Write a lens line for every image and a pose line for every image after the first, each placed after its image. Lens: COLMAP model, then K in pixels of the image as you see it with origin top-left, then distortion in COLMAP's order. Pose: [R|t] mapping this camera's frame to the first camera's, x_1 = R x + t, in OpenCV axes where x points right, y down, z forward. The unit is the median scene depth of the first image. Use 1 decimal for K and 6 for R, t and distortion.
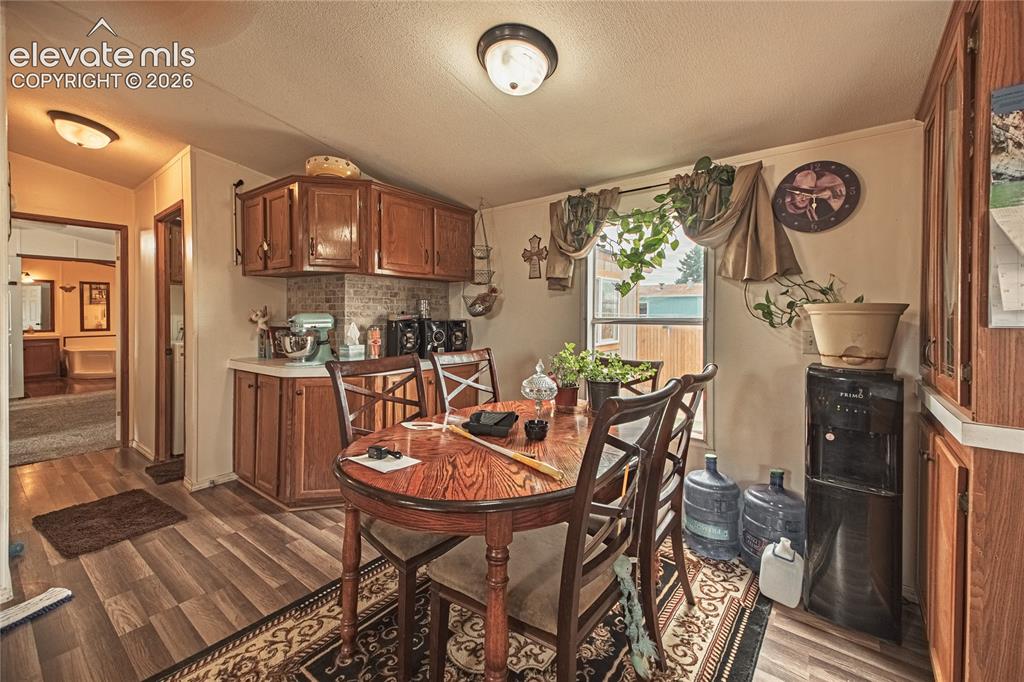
lens RADIAL K [[420.4, 0, 520.9], [0, 420.4, 315.9], [0, 0, 1]] dist [-0.007283, -0.003401]
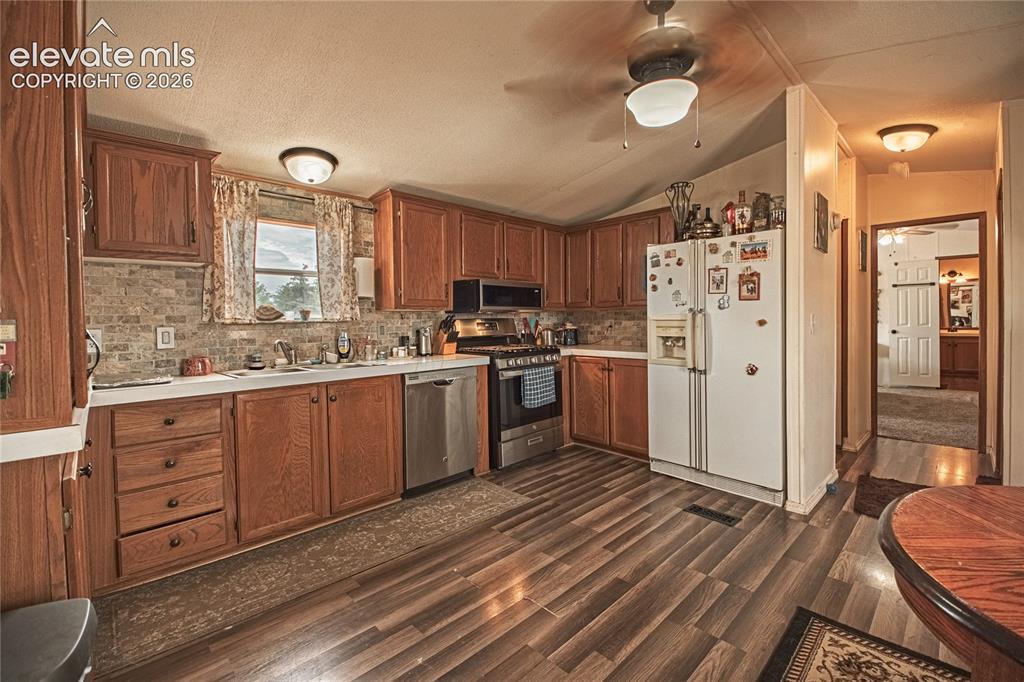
lens RADIAL K [[444.9, 0, 535.0], [0, 444.9, 324.8], [0, 0, 1]] dist [-0.000444, -0.000608]
pose [[-0.118072, 0.016783, -0.992863, 0.279233], [0.002672, 0.999859, 0.016583, 0.026706], [0.993001, -0.000695, -0.118100, 0.238613]]
